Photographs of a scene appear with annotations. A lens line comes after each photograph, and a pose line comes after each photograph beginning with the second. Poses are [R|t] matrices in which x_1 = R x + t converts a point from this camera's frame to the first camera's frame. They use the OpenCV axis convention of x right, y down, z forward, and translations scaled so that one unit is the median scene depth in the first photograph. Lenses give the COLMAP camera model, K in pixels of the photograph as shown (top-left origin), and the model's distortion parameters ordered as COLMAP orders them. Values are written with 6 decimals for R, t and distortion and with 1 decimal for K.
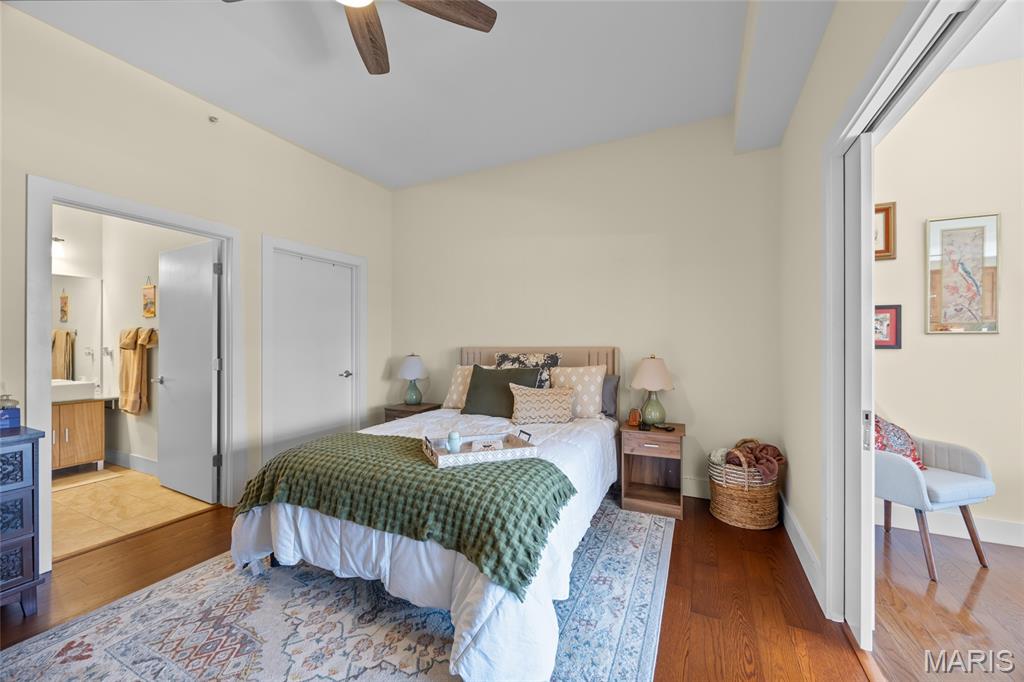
lens RADIAL K [[392.0, 0, 508.7], [0, 392.0, 343.3], [0, 0, 1]] dist [-0.000246, -0.000680]
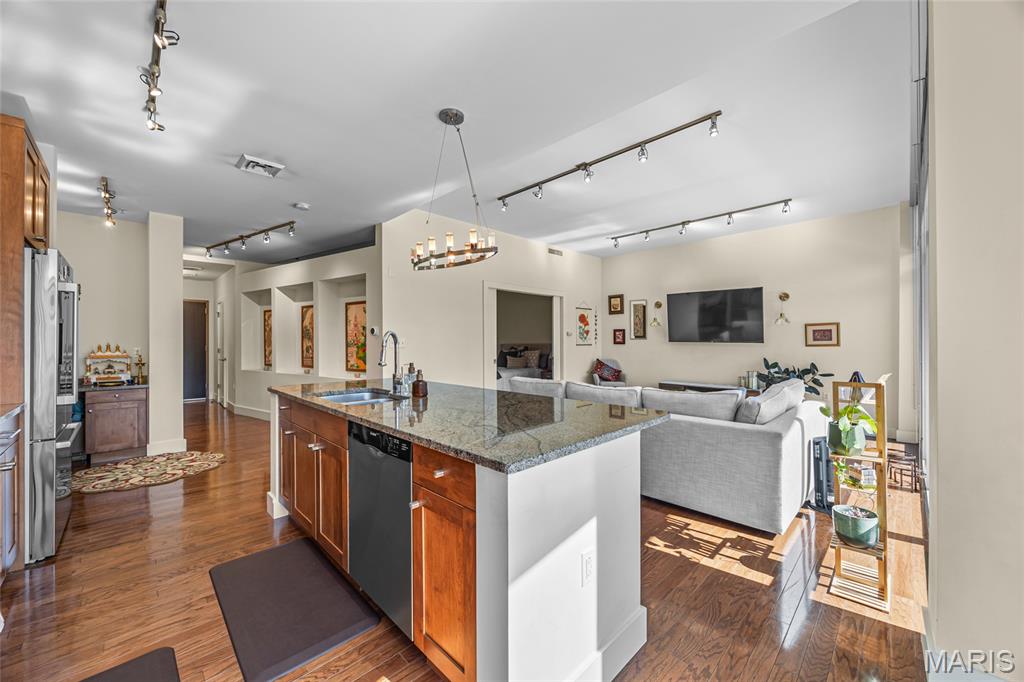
lens RADIAL K [[392.0, 0, 521.5], [0, 392.0, 341.9], [0, 0, 1]] dist [-0.000246, -0.000680]
pose [[0.951616, 0.000933, -0.307287, 1.224070], [-0.001288, 0.999999, -0.000954, 0.001113], [0.307286, 0.001303, 0.951616, -2.138833]]
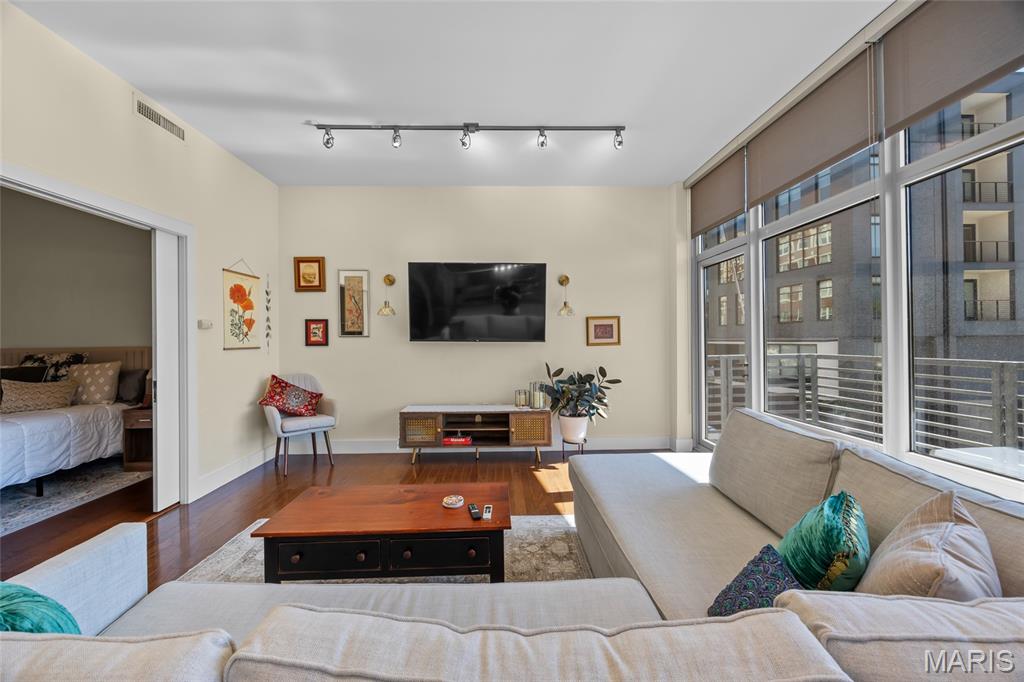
lens RADIAL K [[392.0, 0, 511.9], [0, 392.0, 335.7], [0, 0, 1]] dist [-0.000246, -0.000680]
pose [[0.883868, -0.001169, 0.467736, 0.957935], [0.007287, 0.999910, -0.011270, -0.004066], [-0.467680, 0.013369, 0.883796, -0.871789]]
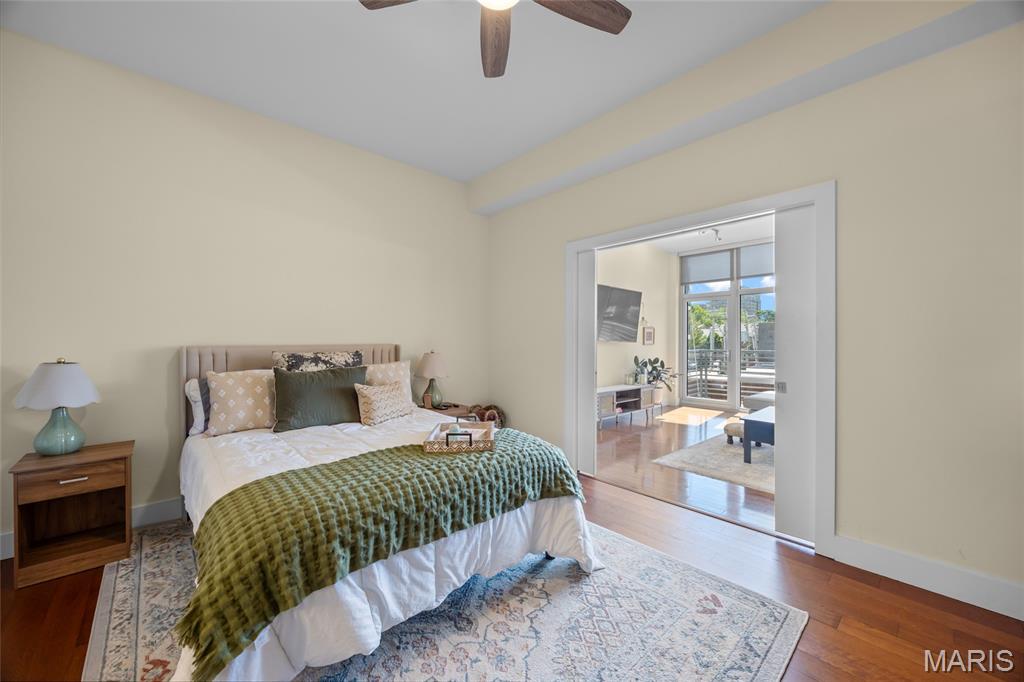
lens RADIAL K [[392.0, 0, 512.2], [0, 392.0, 344.0], [0, 0, 1]] dist [-0.000246, -0.000680]
pose [[0.356049, -0.000203, 0.934467, -0.882260], [-0.004588, 0.999988, 0.001965, 0.004963], [-0.934456, -0.004987, 0.356043, 0.396182]]
